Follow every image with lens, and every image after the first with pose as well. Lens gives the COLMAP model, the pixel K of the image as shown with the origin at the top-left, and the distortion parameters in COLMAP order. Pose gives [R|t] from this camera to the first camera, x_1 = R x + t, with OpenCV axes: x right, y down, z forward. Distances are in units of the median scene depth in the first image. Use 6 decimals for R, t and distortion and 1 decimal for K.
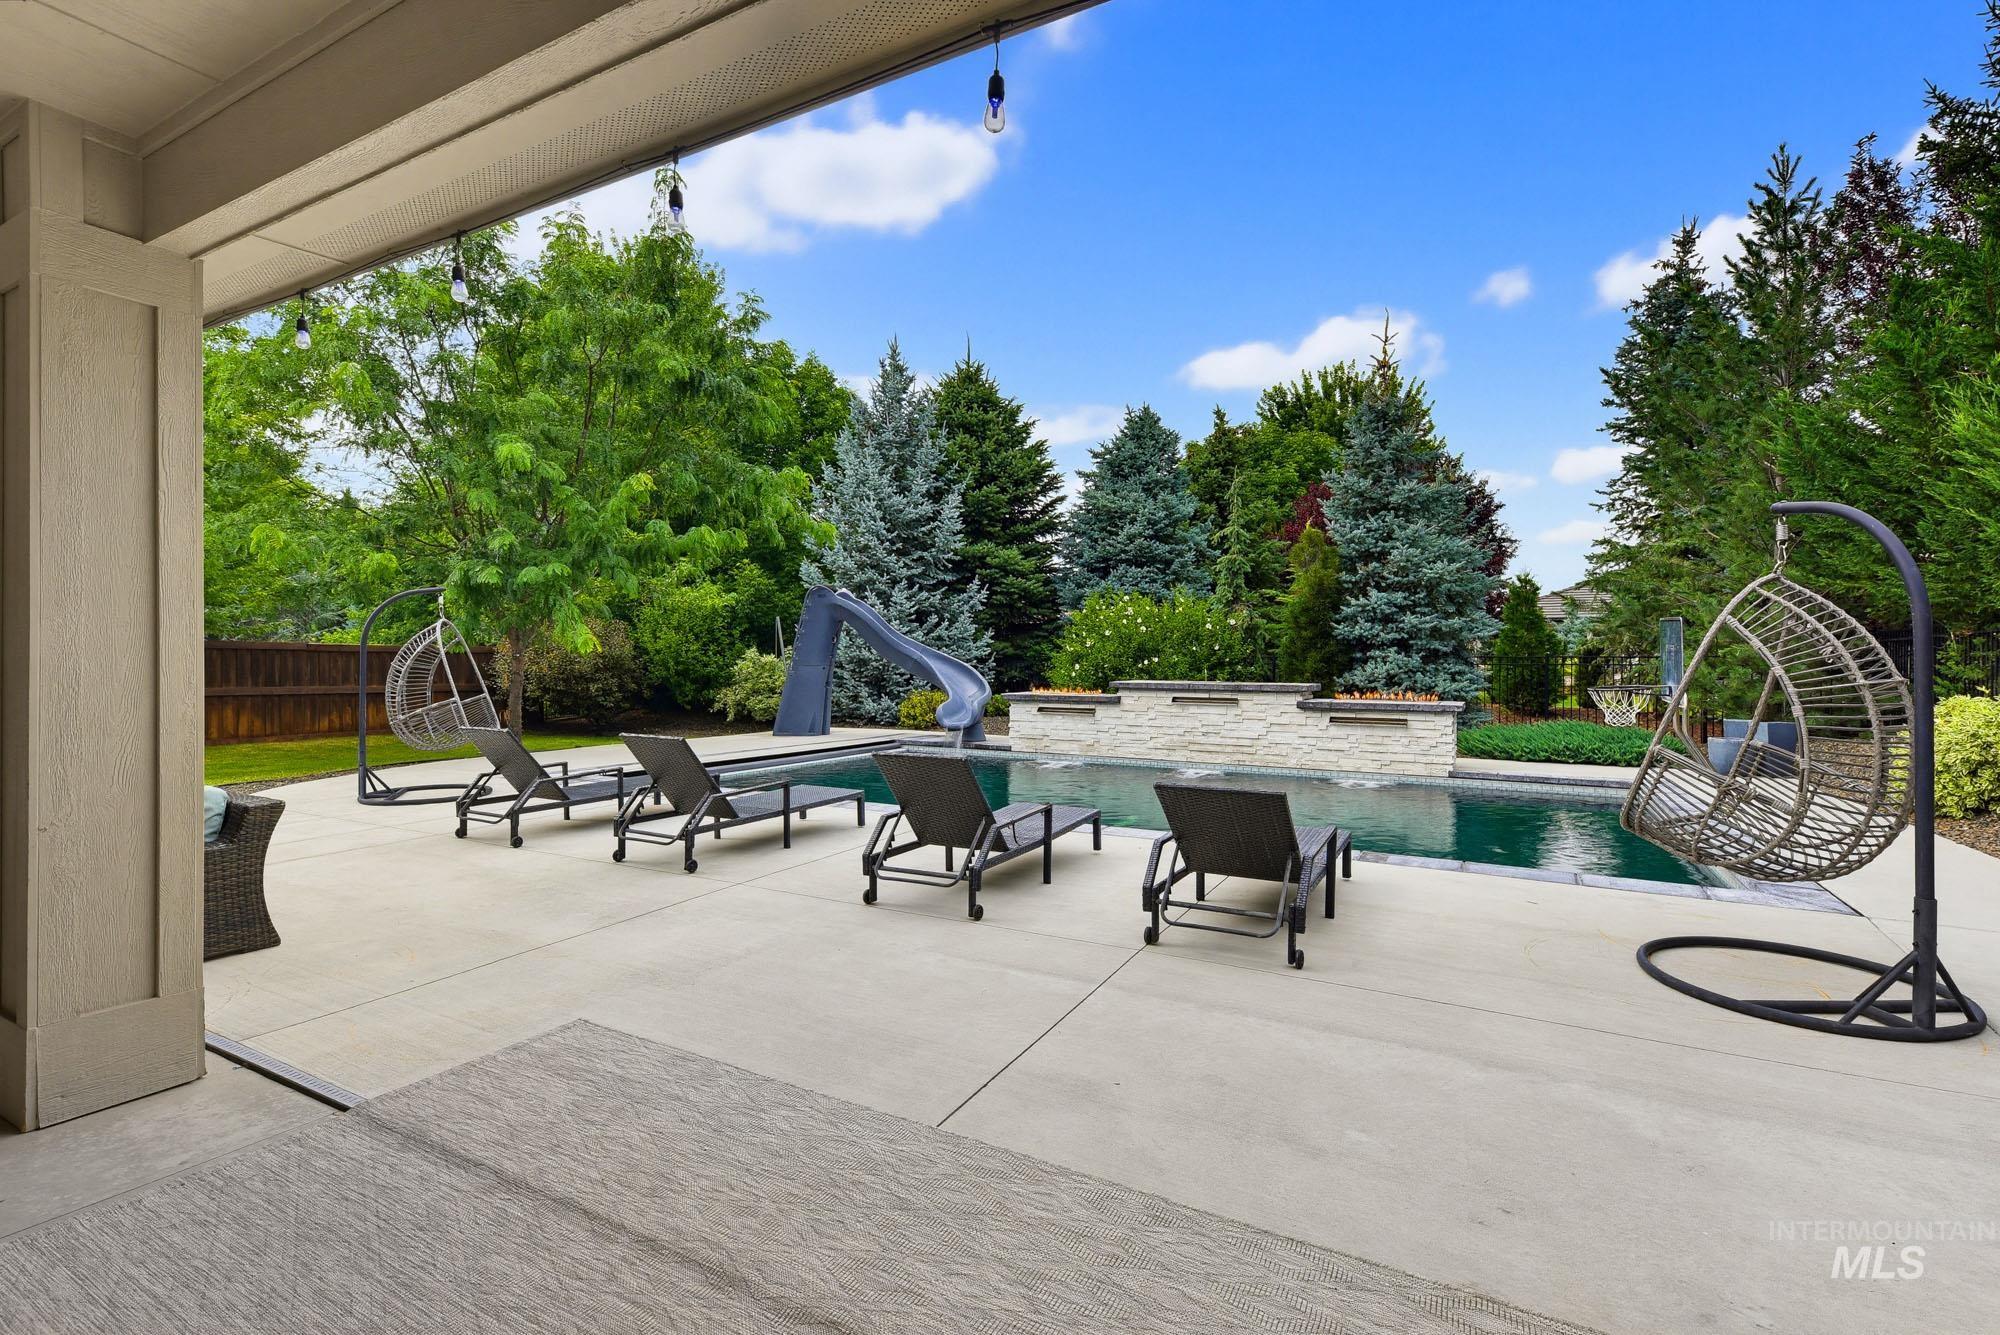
lens RADIAL K [[916.1, 0, 1000.0], [0, 916.1, 667.5], [0, 0, 1]] dist [-0.000353, 0.000074]
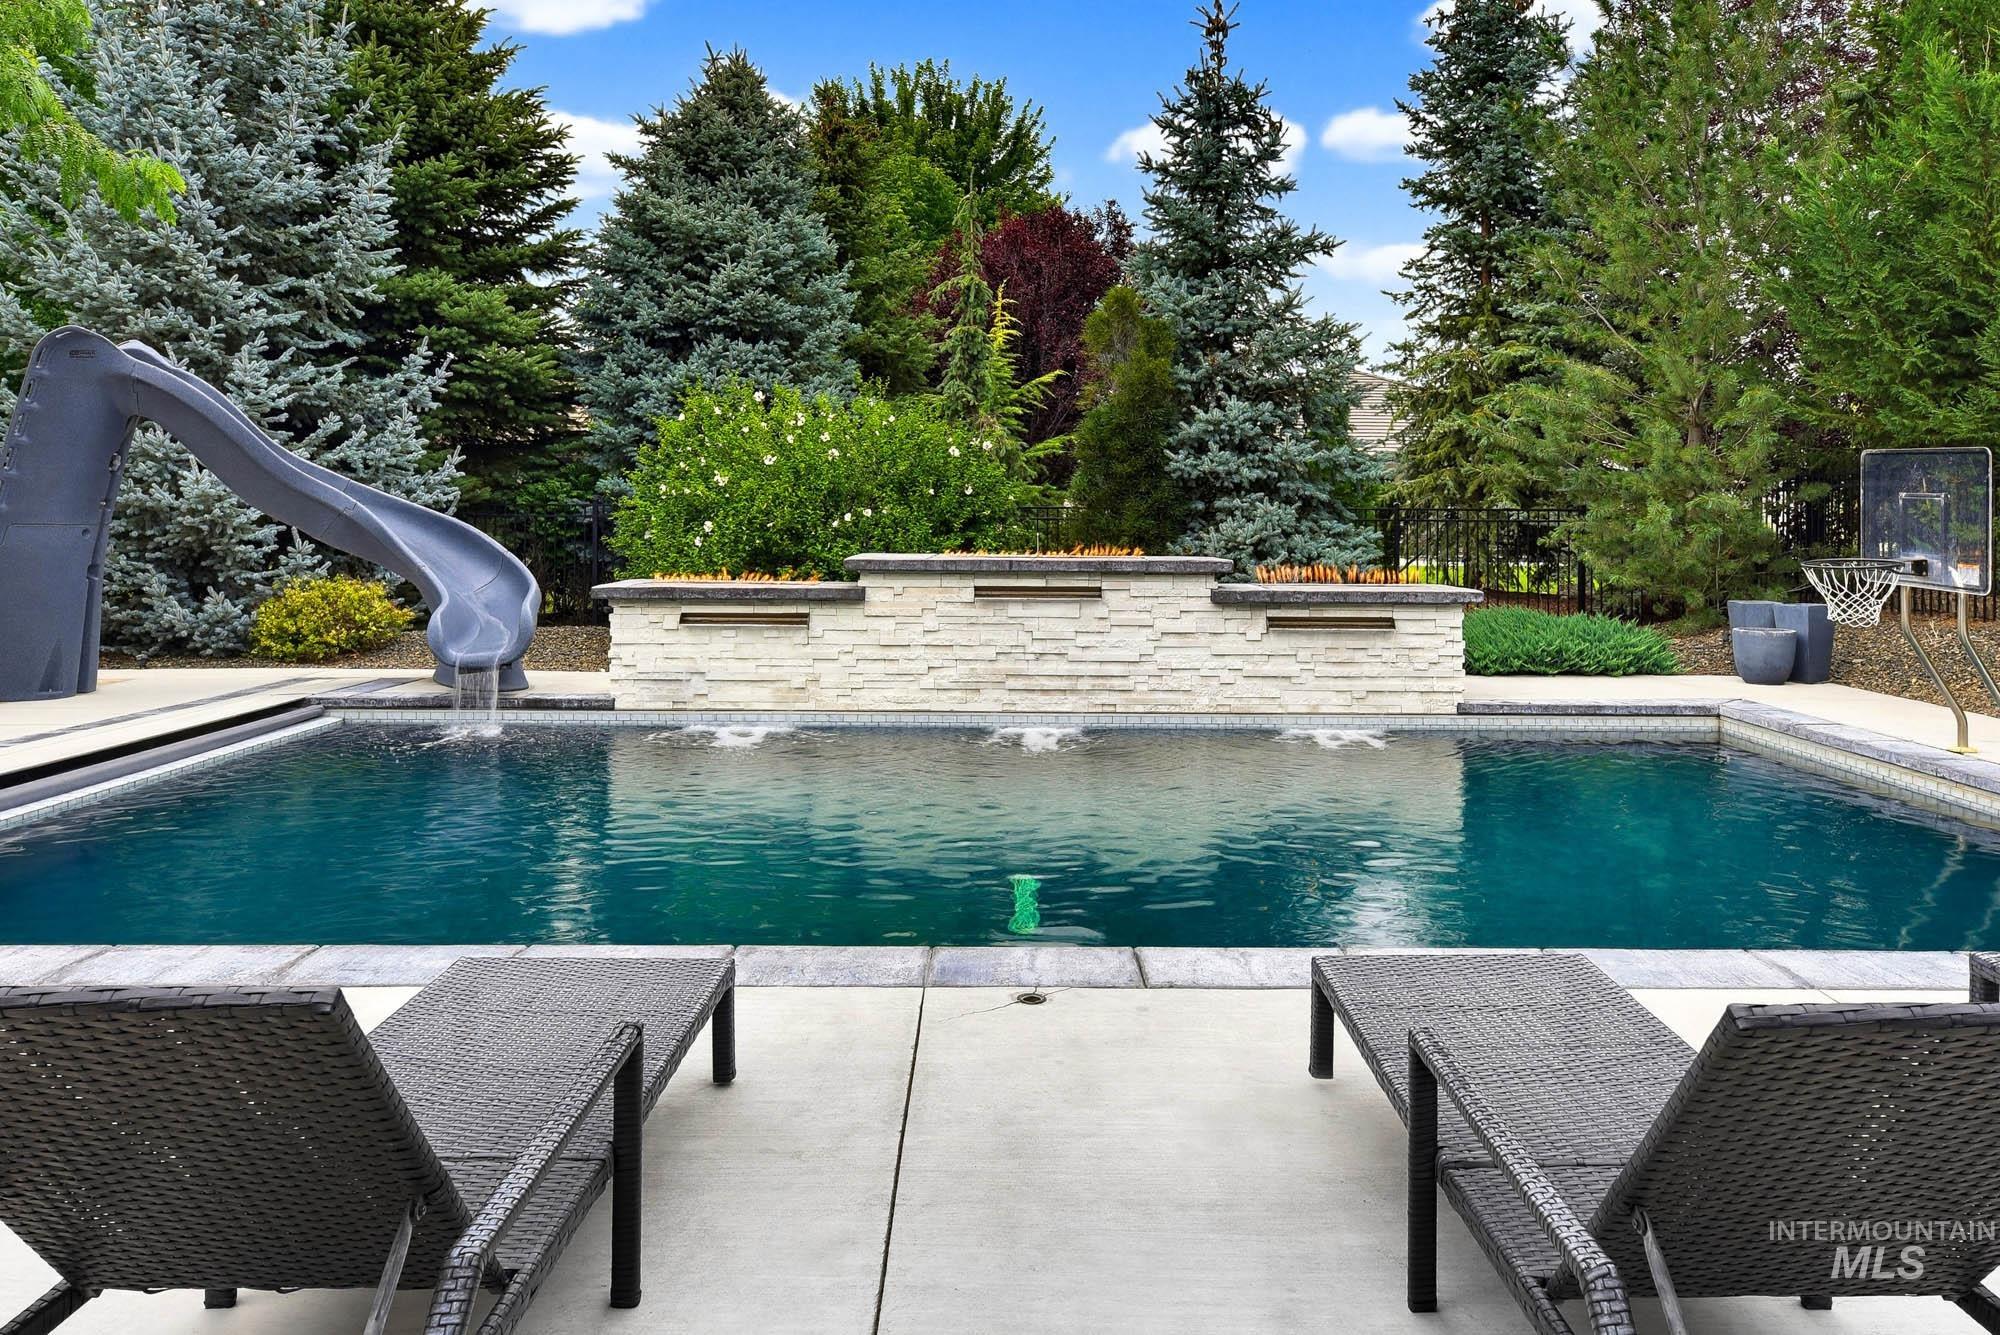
lens RADIAL K [[1358.5, 0, 1032.6], [0, 1358.5, 539.2], [0, 0, 1]] dist [0.010980, 0.006145]
pose [[0.870120, -0.008231, 0.492772, -0.106918], [0.001439, 0.999899, 0.014161, -0.003450], [-0.492839, -0.011613, 0.870043, 0.222327]]
